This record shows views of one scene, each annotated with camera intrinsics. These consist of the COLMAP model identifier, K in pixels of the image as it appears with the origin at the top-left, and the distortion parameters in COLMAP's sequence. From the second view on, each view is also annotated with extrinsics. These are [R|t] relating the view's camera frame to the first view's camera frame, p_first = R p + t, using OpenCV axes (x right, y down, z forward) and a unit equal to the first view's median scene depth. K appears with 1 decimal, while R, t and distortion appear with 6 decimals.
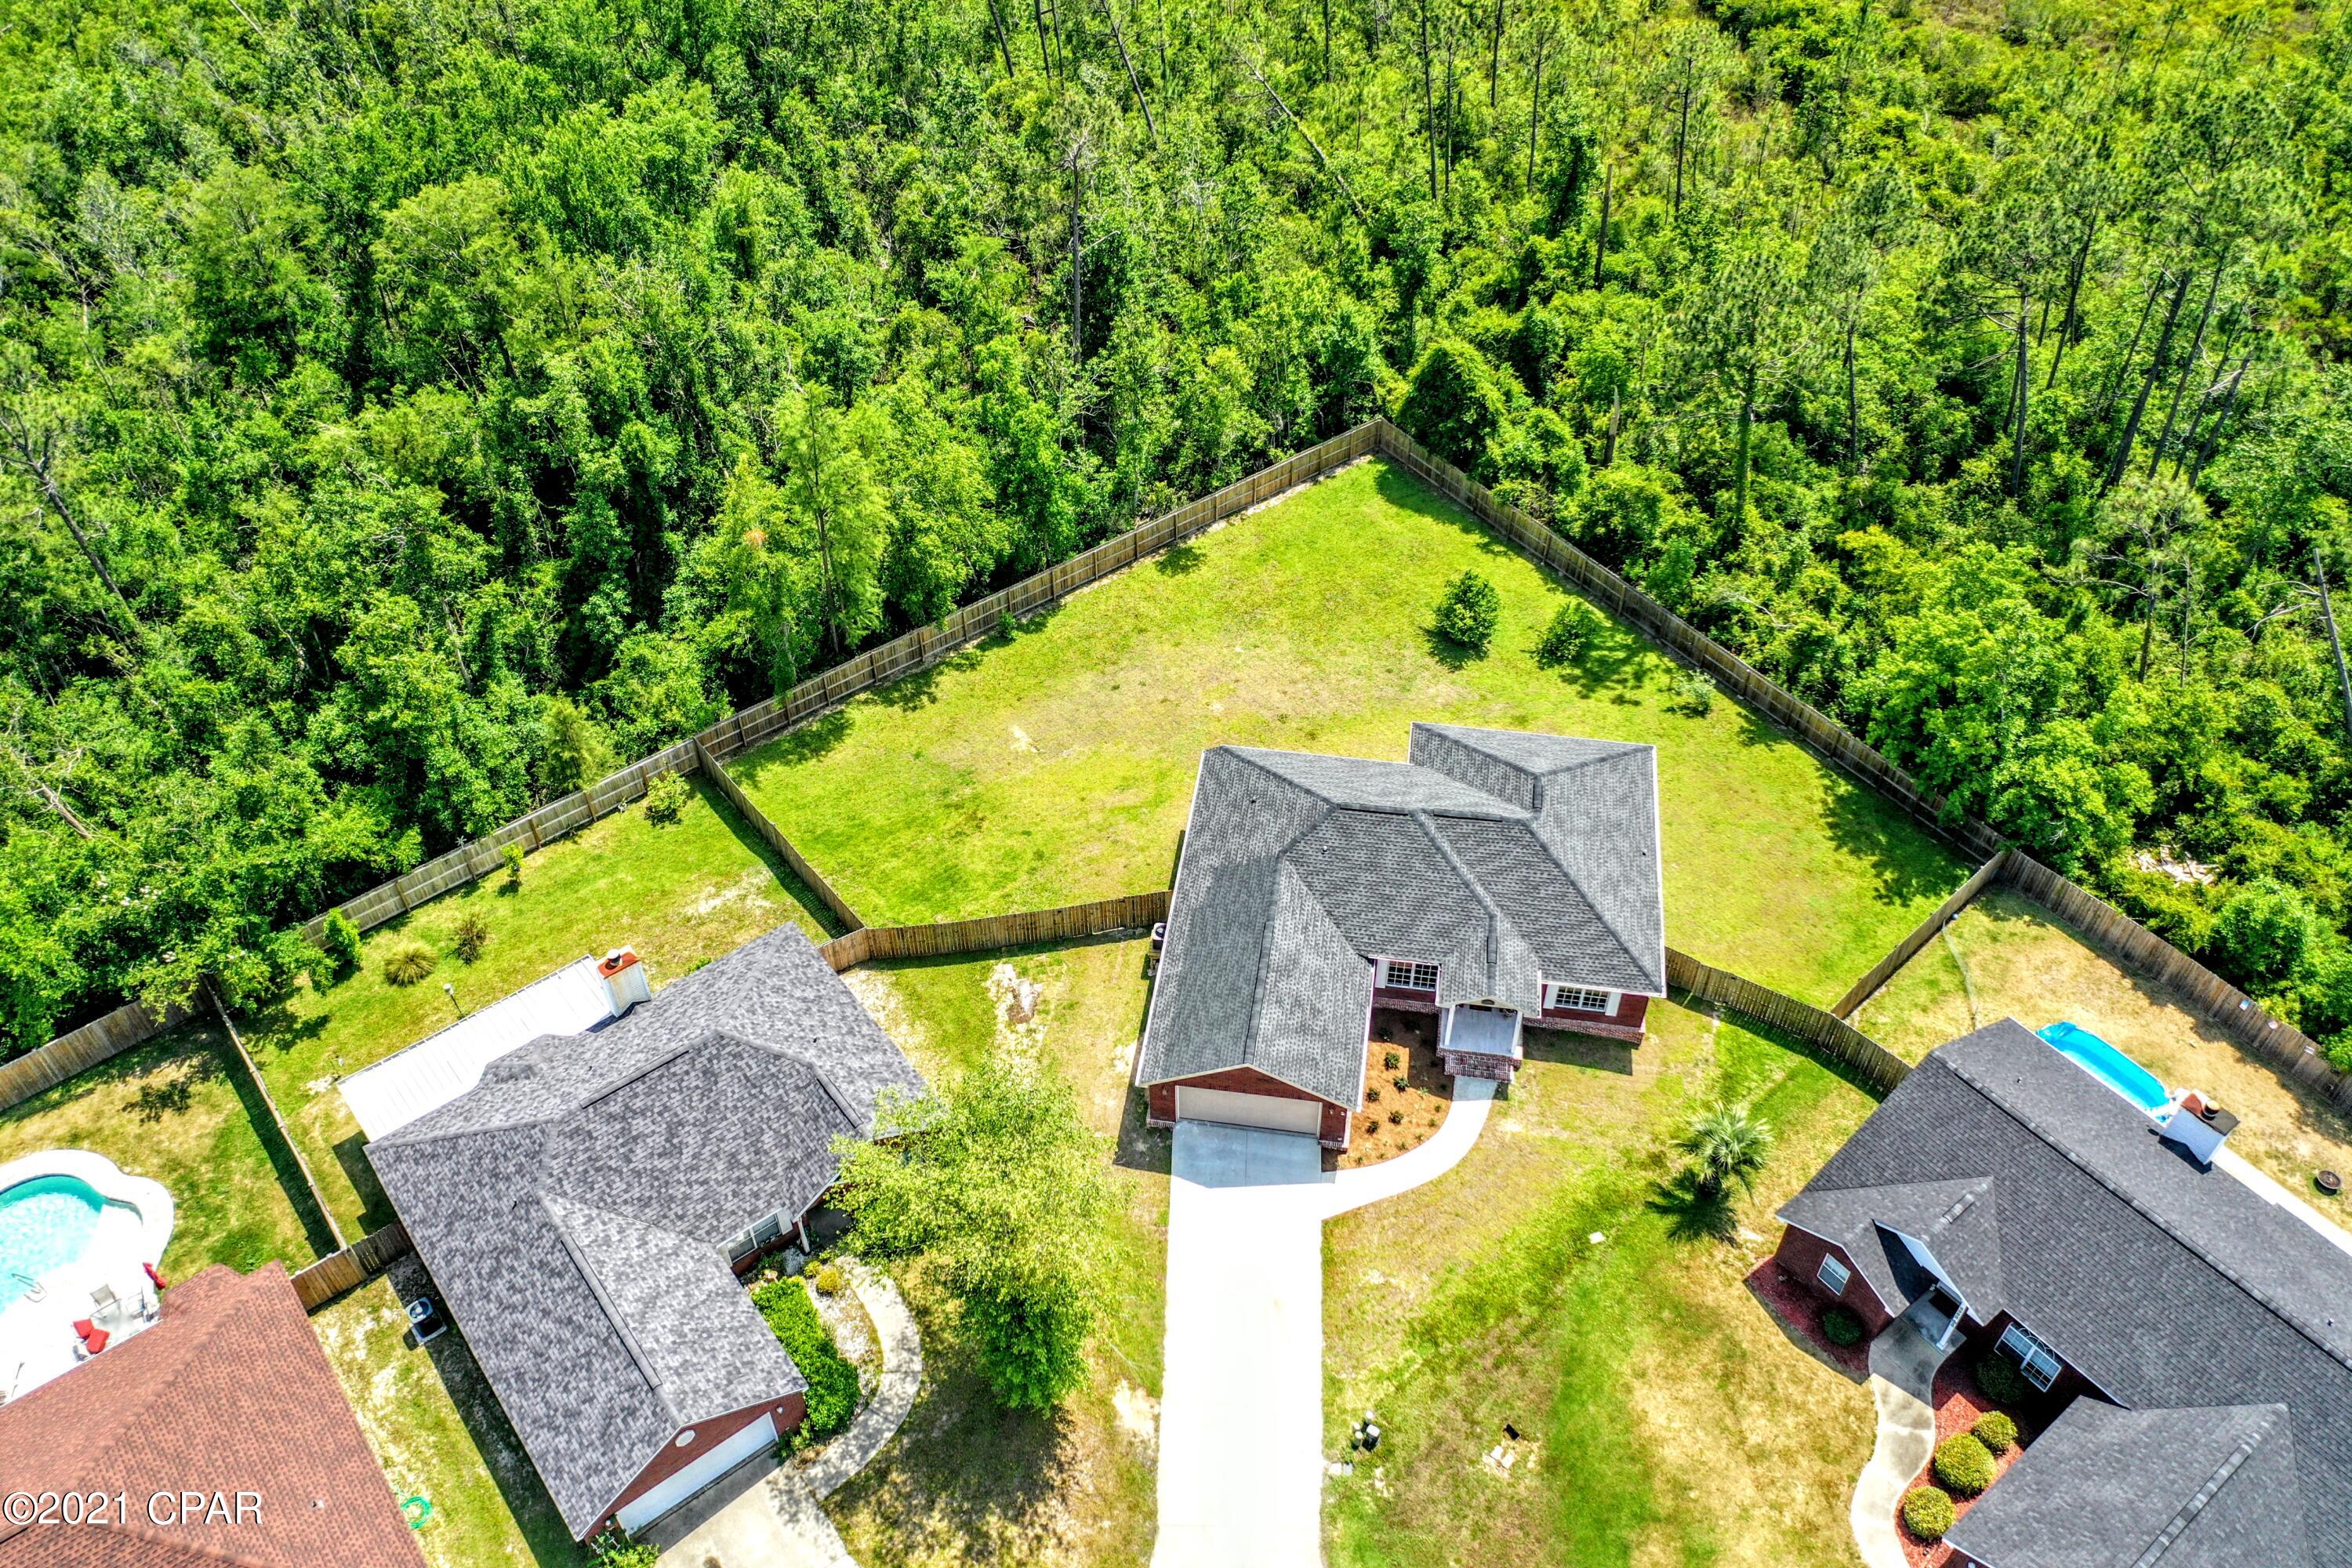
lens RADIAL K [[1857.0, 0, 1176.0], [0, 1857.0, 784.0], [0, 0, 1]] dist [0.010063, -0.000274]
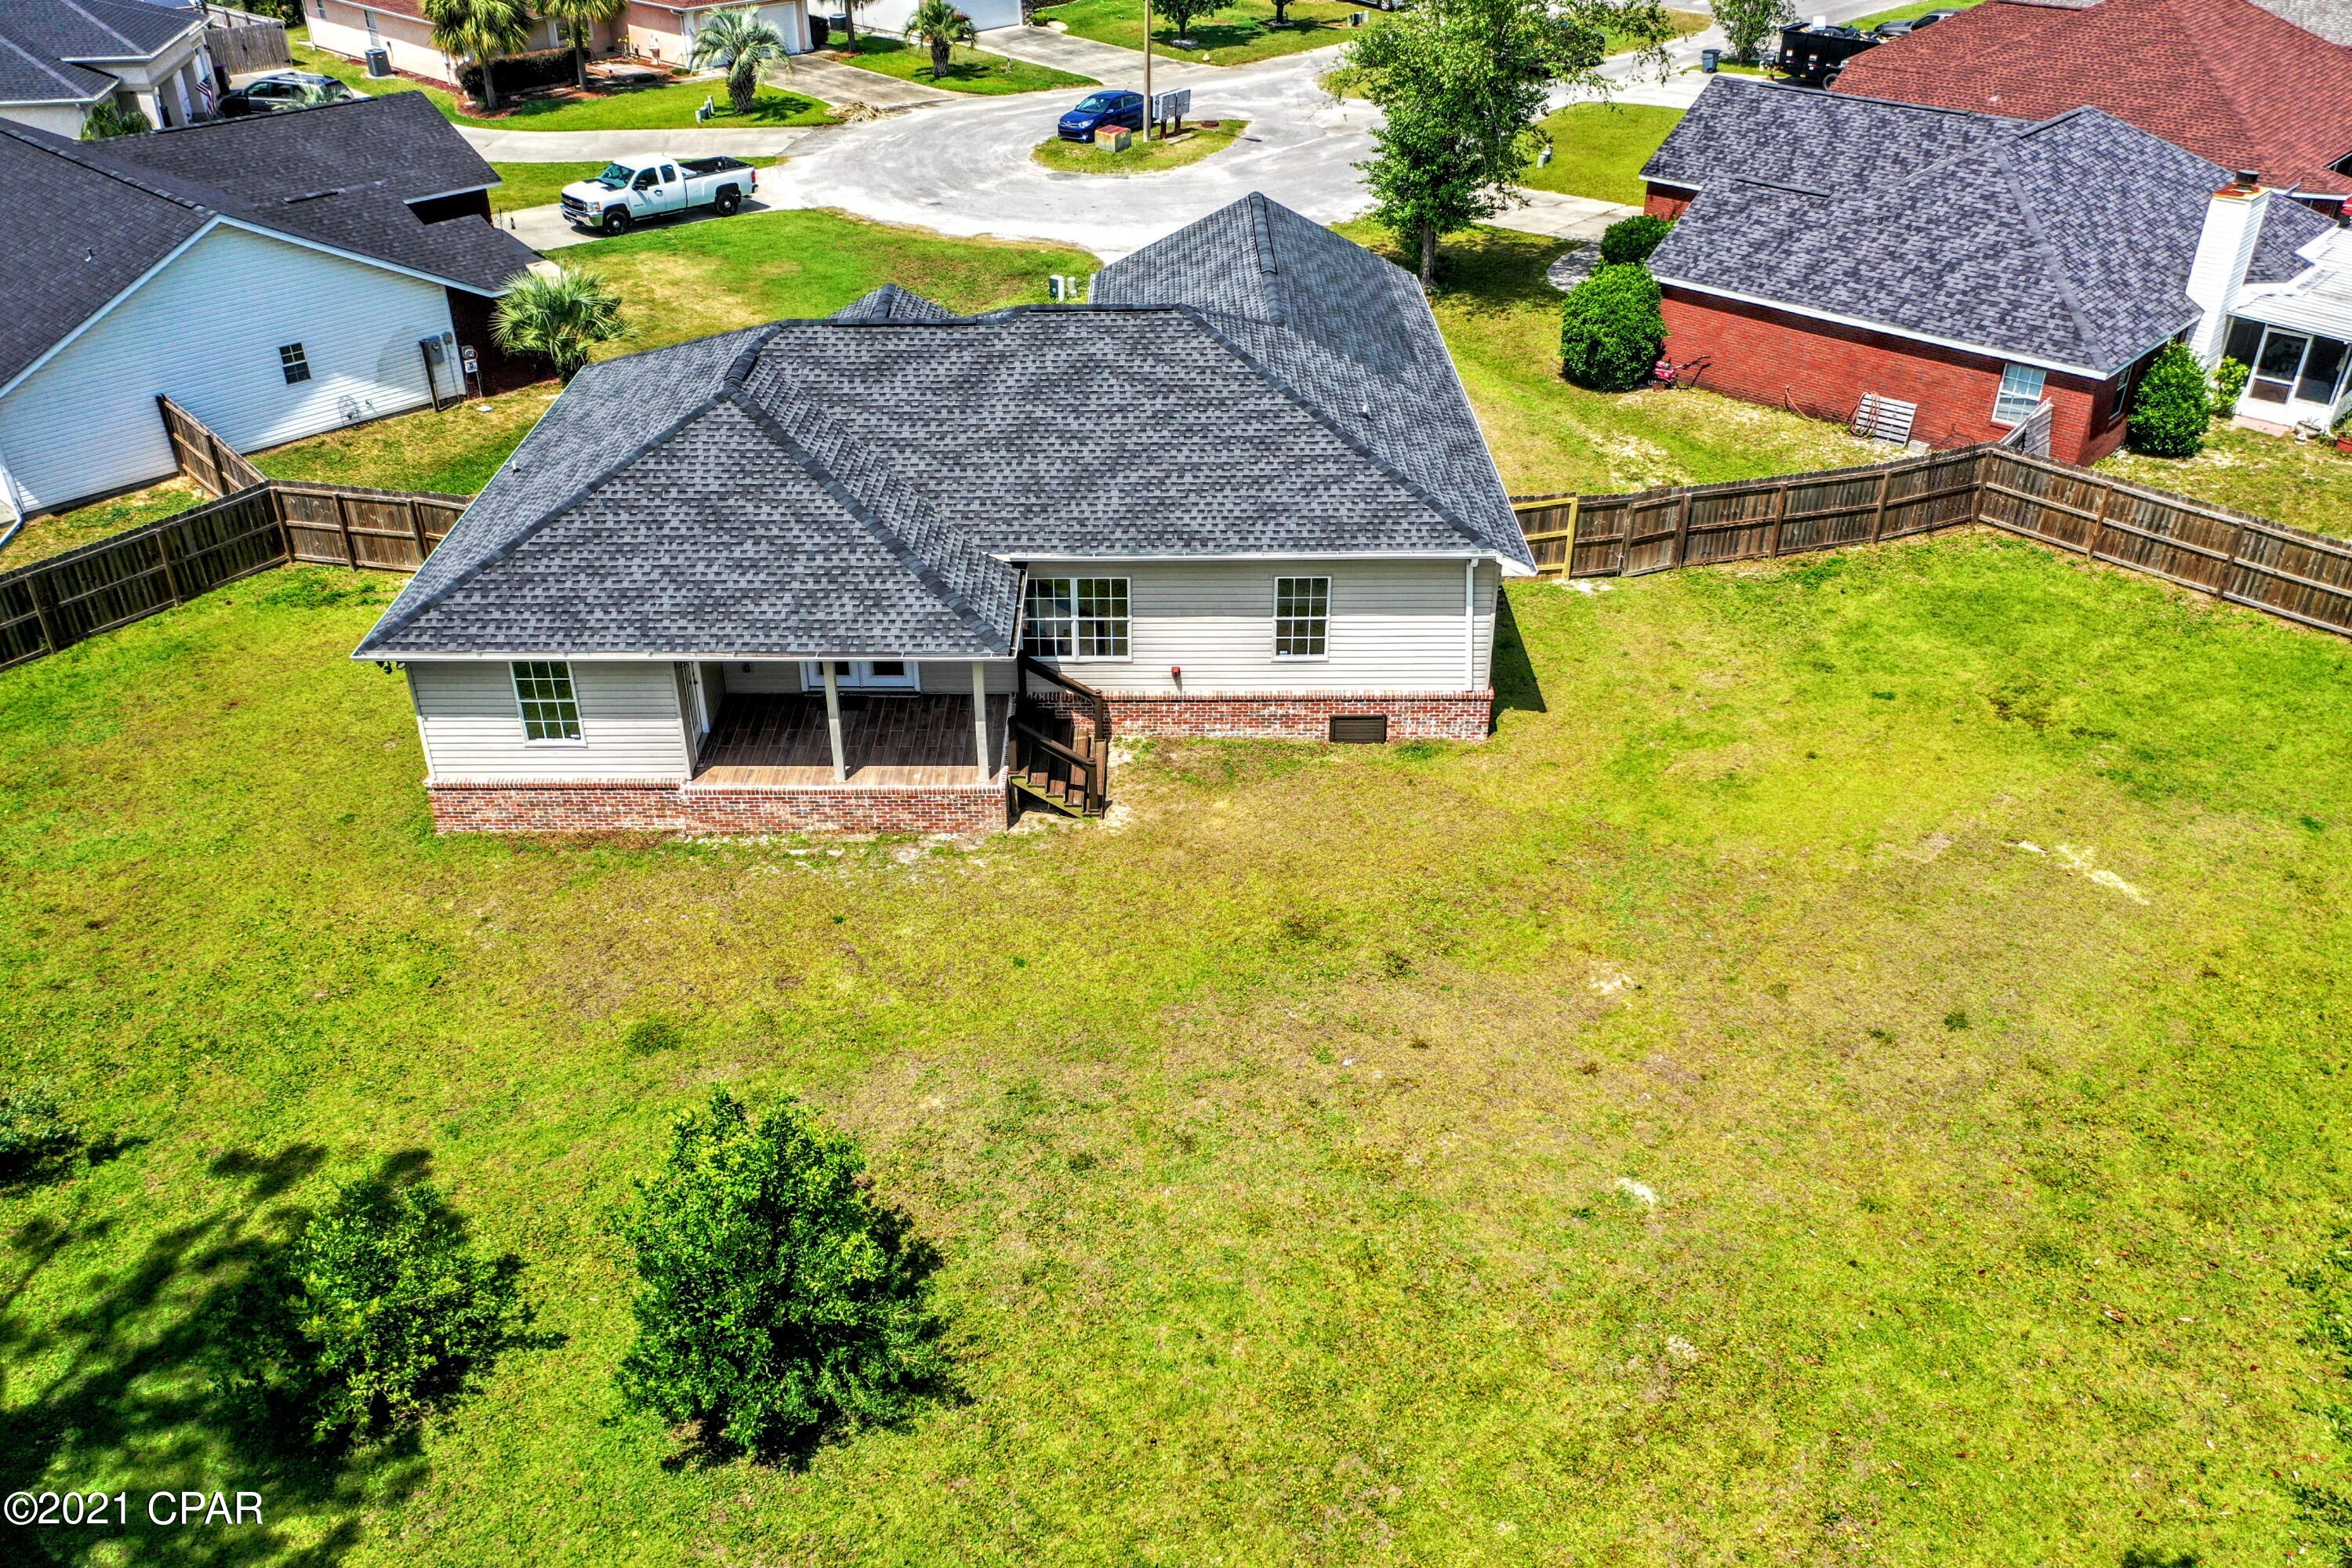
lens RADIAL K [[1862.9, 0, 1176.0], [0, 1862.9, 784.0], [0, 0, 1]] dist [0.013019, -0.000122]
pose [[-0.987315, 0.090175, -0.130683, 0.166632], [-0.106105, 0.237566, 0.965559, -0.435631], [0.118115, 0.967177, -0.224985, 1.270438]]
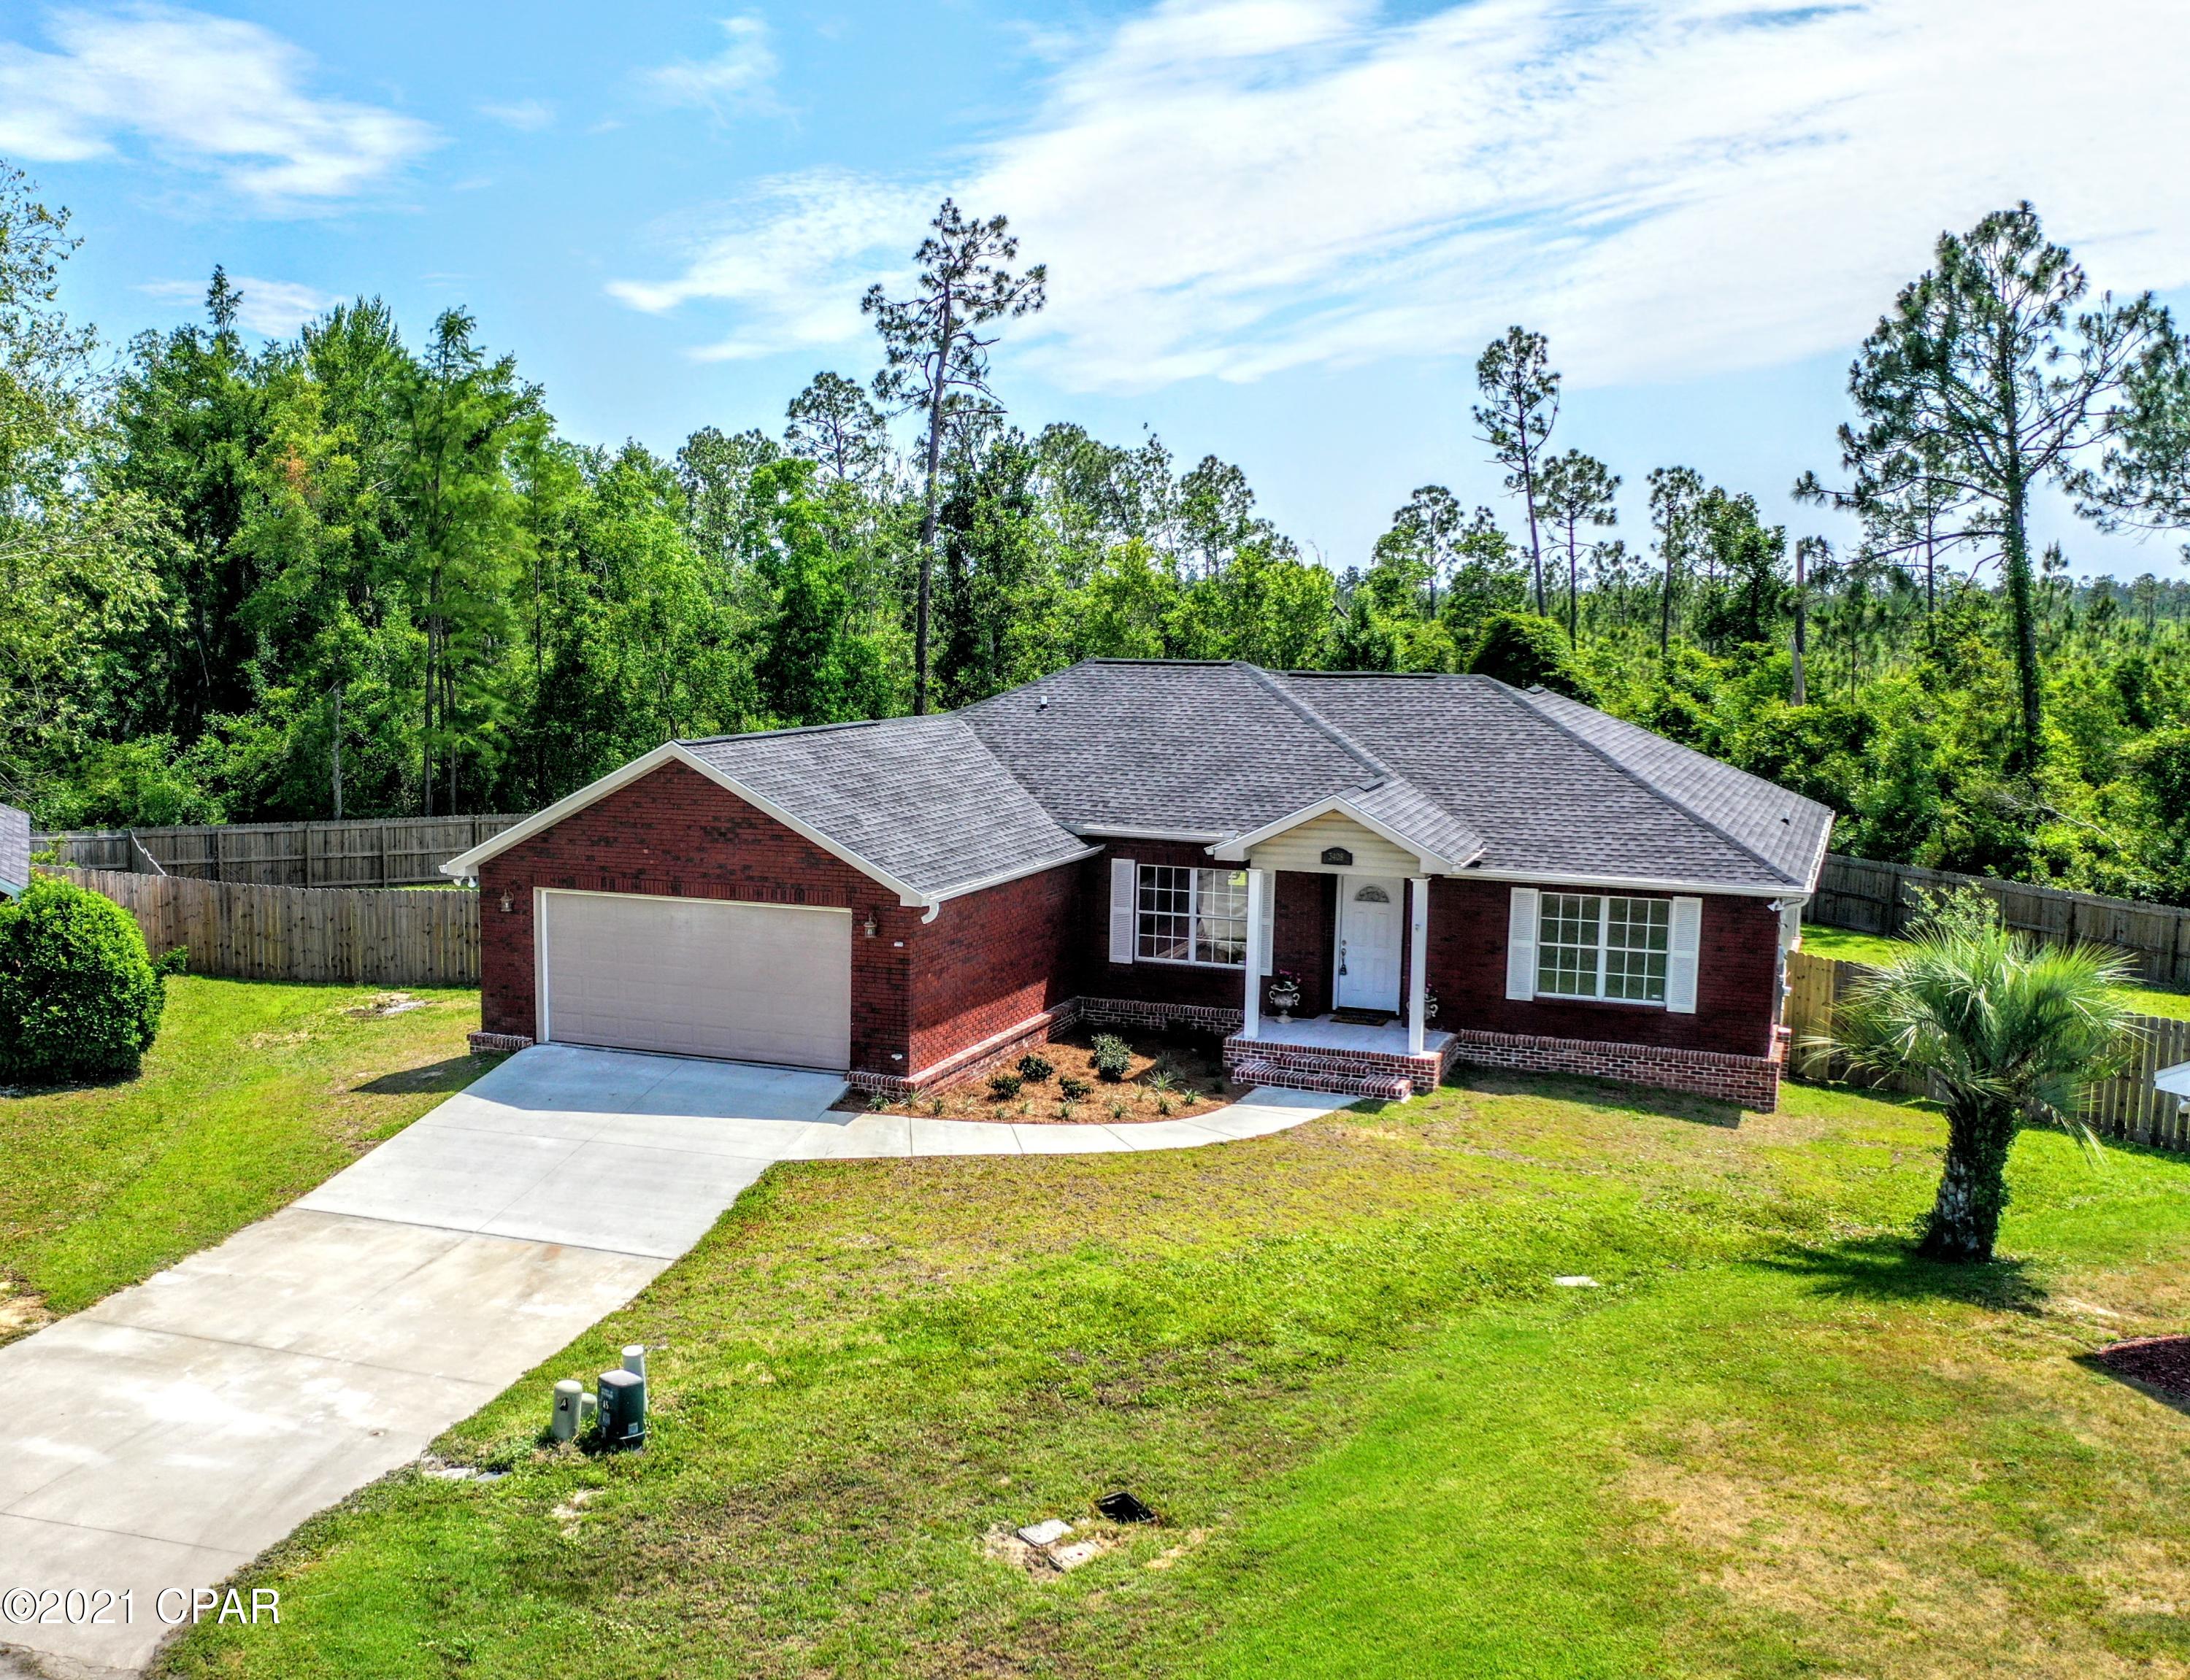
lens RADIAL K [[2163.3, 0, 916.5], [0, 2163.3, 842.2], [0, 0, 1]] dist [0.000619, 0.005087]
pose [[0.963729, 0.046355, -0.262827, 0.200888], [-0.200434, 0.775958, -0.598093, 0.409689], [0.176218, 0.629079, 0.757104, 0.616478]]
